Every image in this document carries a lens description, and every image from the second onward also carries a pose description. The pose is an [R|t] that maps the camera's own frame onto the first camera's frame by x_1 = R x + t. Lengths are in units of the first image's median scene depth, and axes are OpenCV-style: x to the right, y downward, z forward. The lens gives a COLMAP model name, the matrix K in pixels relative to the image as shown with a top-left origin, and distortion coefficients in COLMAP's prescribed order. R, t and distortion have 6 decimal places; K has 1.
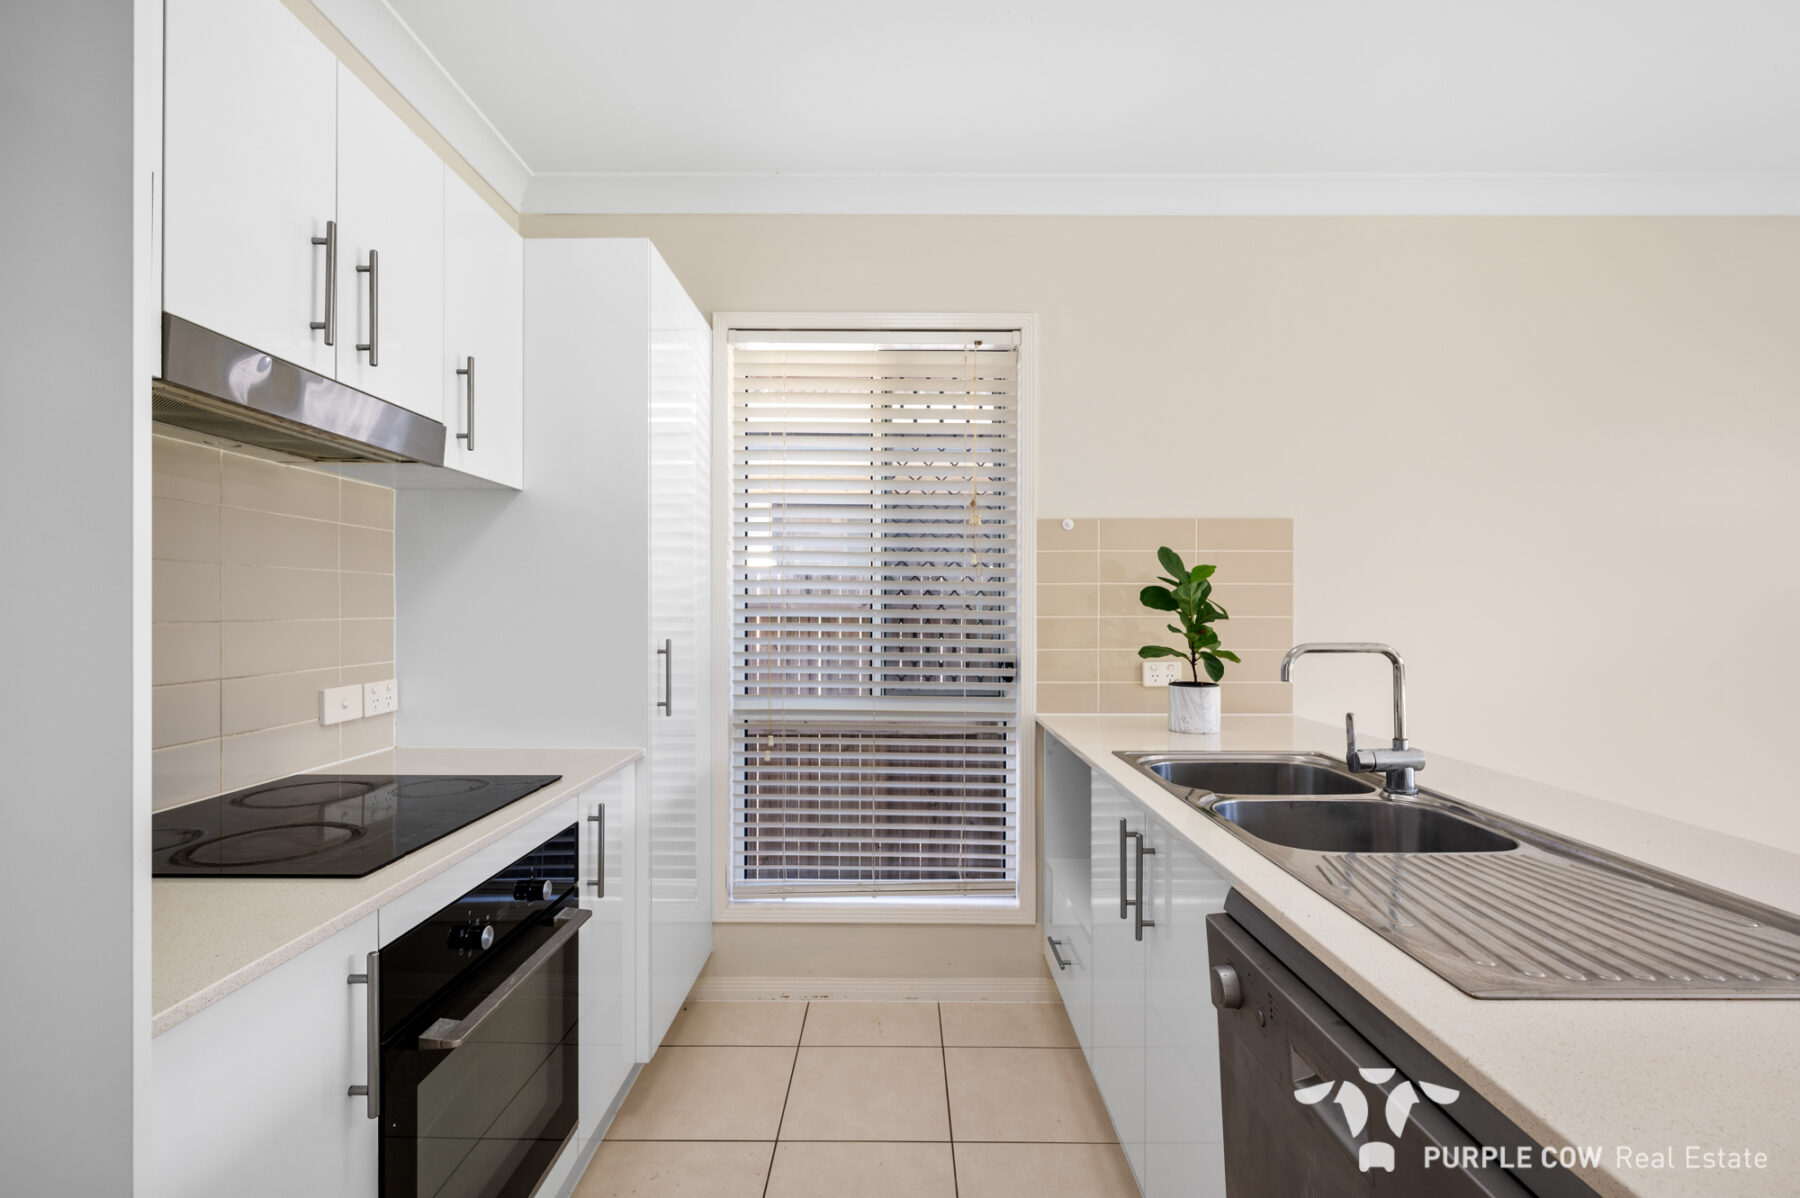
lens RADIAL K [[823.5, 0, 900.3], [0, 823.5, 601.4], [0, 0, 1]] dist [-0.003932, -0.000254]
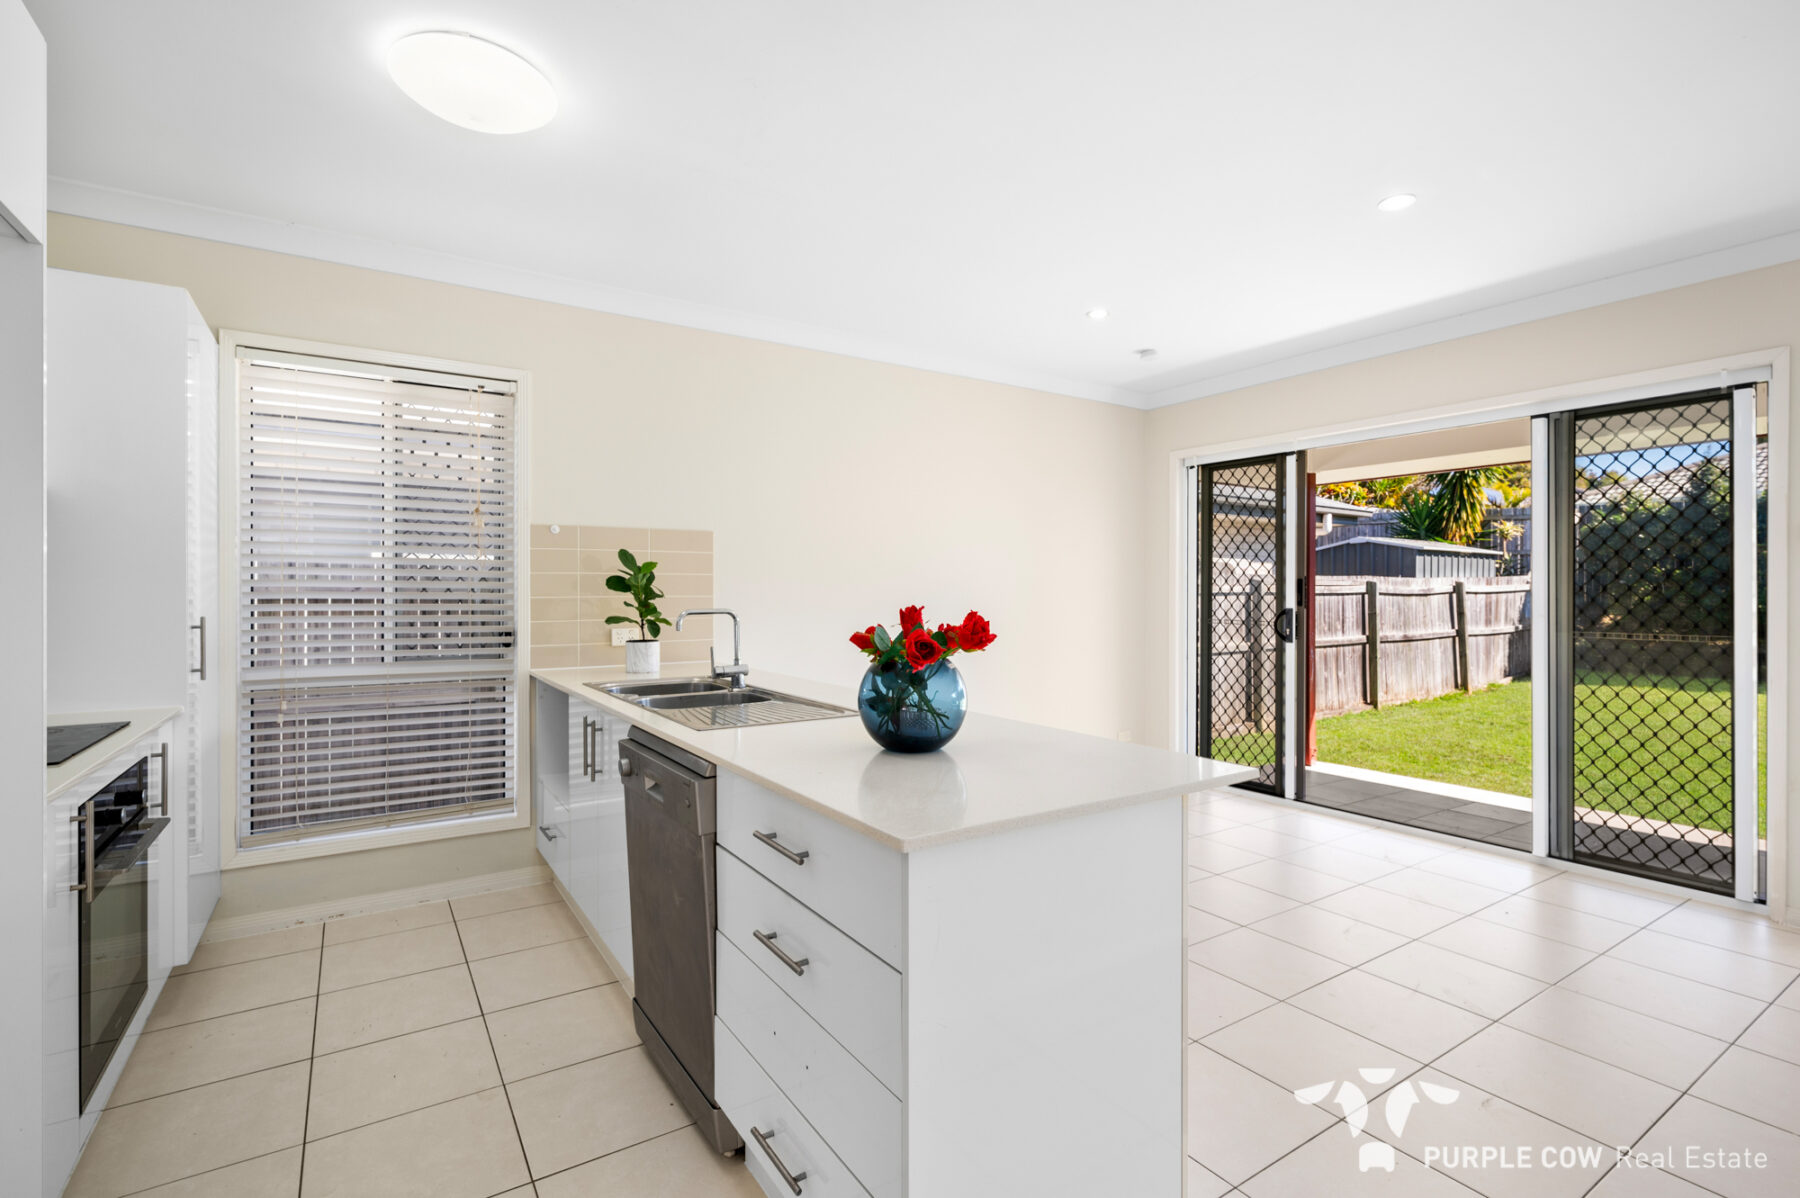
lens RADIAL K [[823.5, 0, 900.2], [0, 823.5, 592.5], [0, 0, 1]] dist [-0.003932, -0.000254]
pose [[0.834849, -0.003398, 0.550468, -0.077958], [-0.001562, 0.999962, 0.008543, -0.001860], [-0.550476, -0.007992, 0.834812, -0.507837]]
